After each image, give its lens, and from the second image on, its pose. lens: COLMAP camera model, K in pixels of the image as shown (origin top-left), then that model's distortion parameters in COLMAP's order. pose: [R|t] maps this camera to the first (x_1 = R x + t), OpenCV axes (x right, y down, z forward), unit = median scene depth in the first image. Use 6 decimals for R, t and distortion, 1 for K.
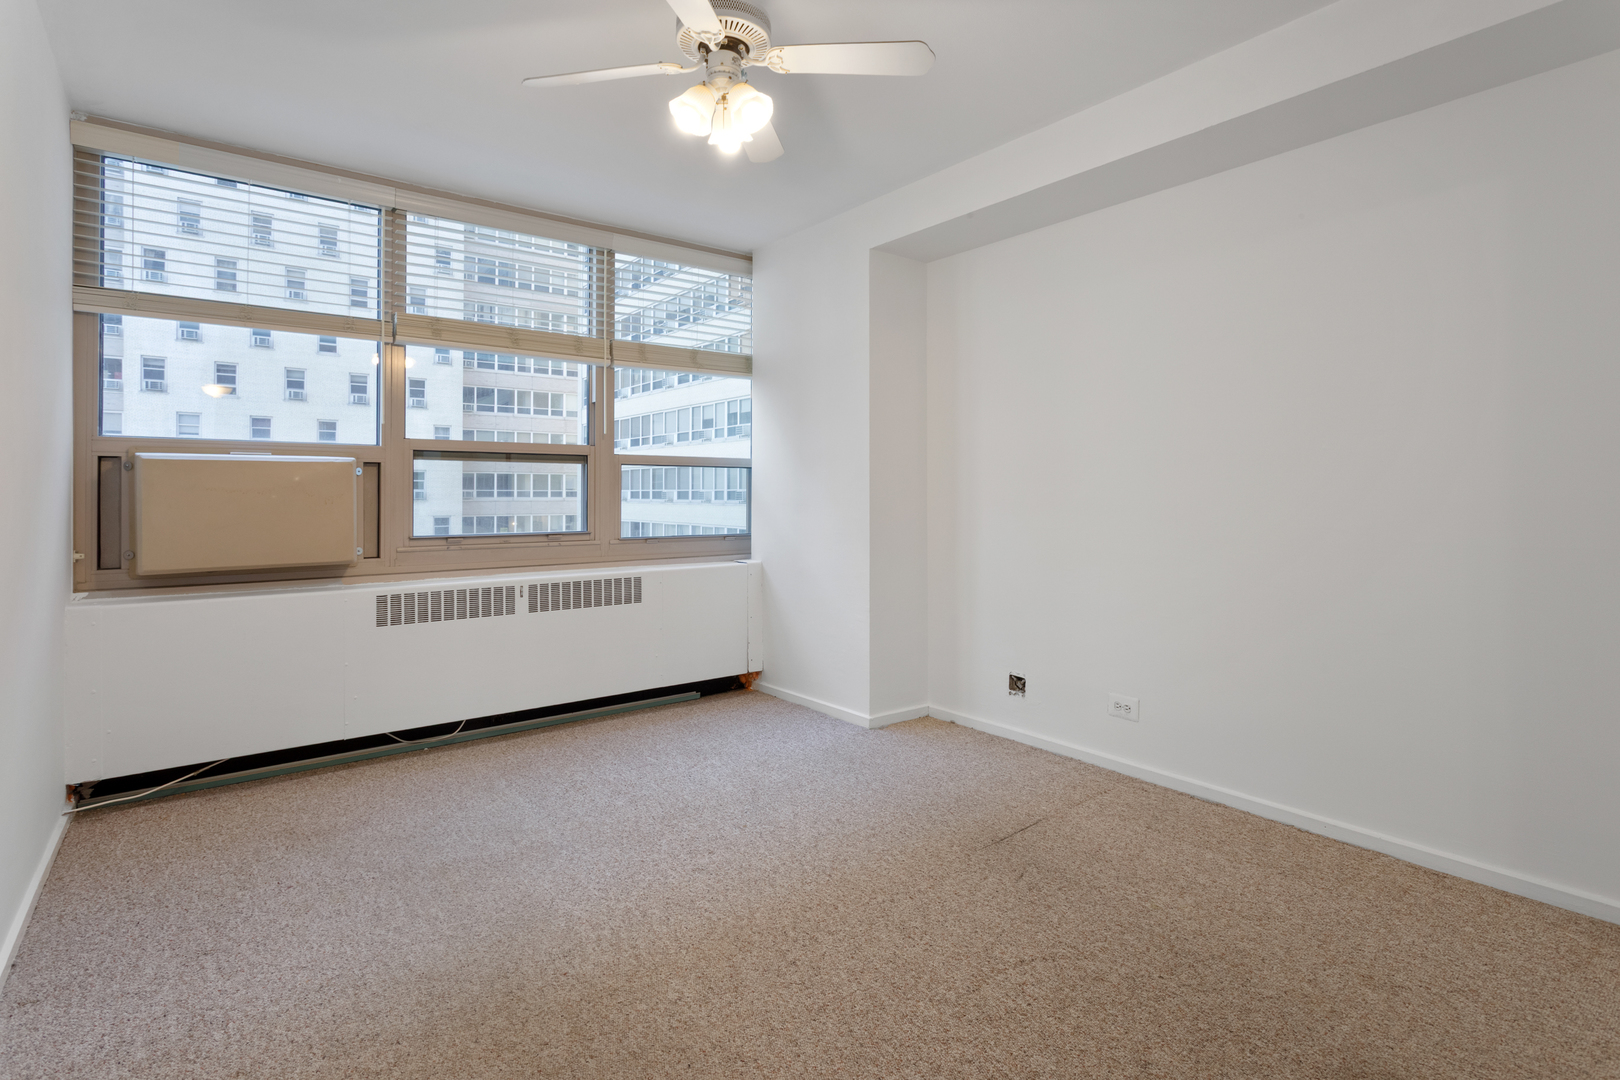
lens RADIAL K [[764.0, 0, 768.9], [0, 764.0, 497.2], [0, 0, 1]] dist [-0.006663, -0.000921]
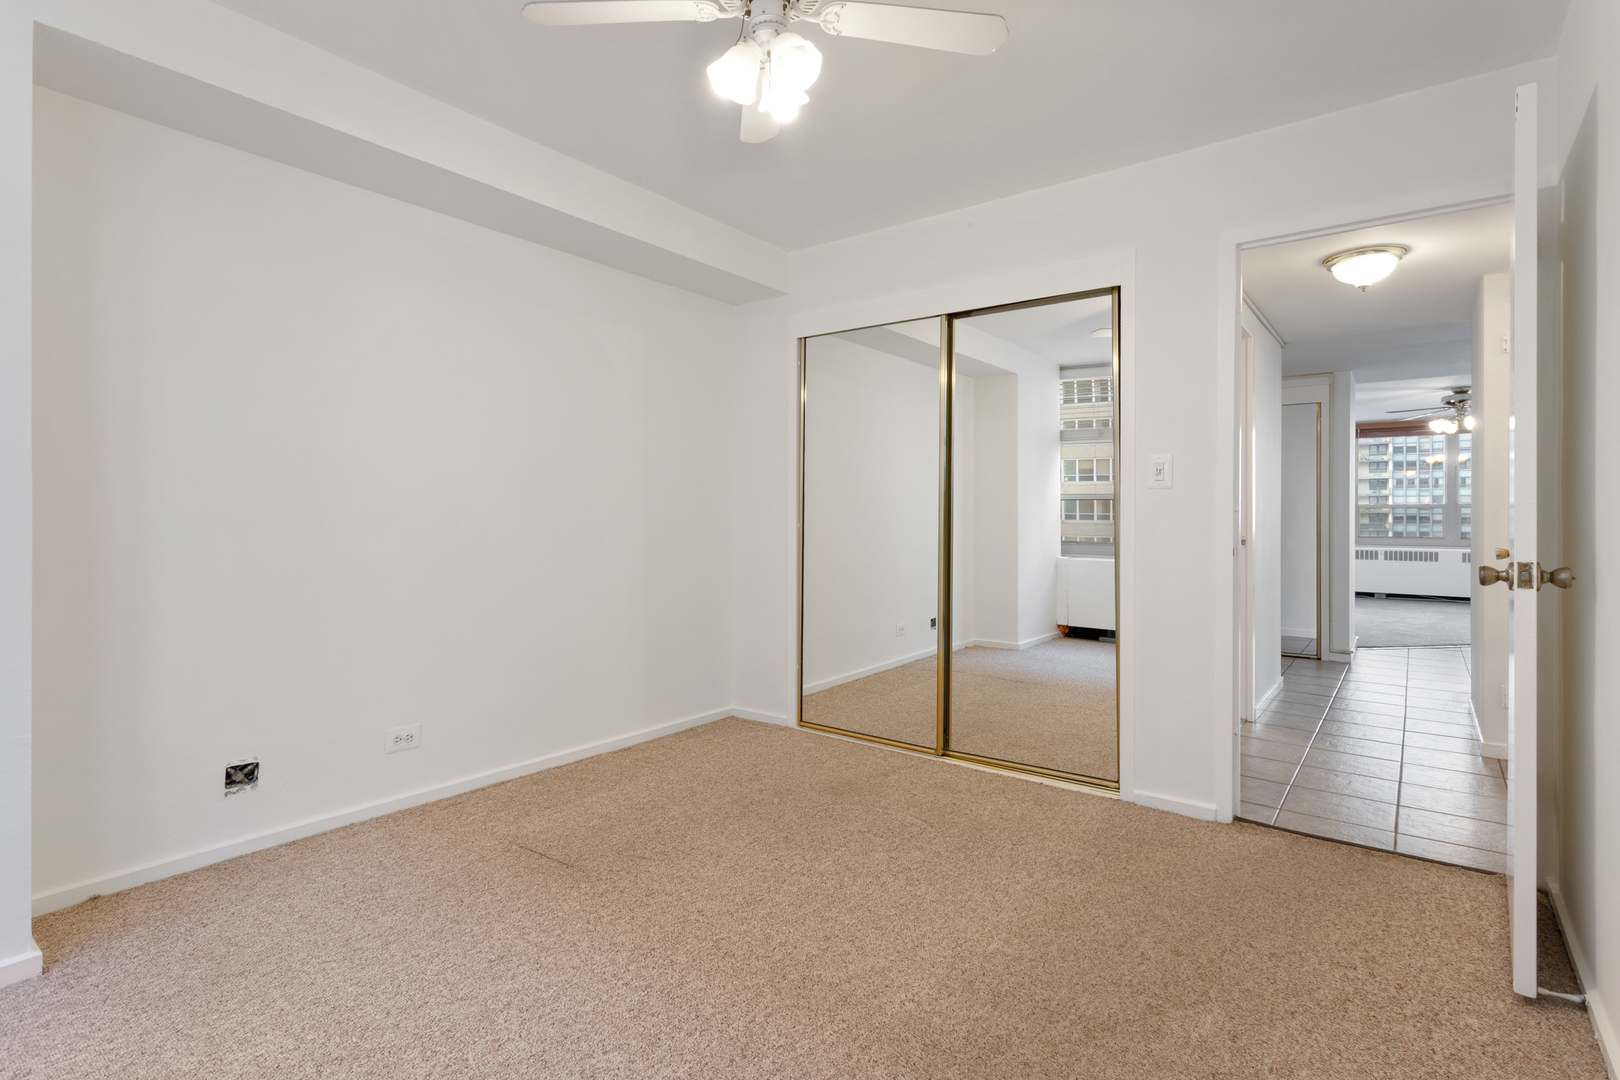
lens RADIAL K [[792.9, 0, 805.6], [0, 792.9, 524.4], [0, 0, 1]] dist [0.002886, 0.000489]
pose [[-0.270971, -0.008686, 0.962548, -0.937713], [-0.001124, 0.999961, 0.008707, 0.002353], [-0.962587, 0.001277, -0.270971, 1.208504]]
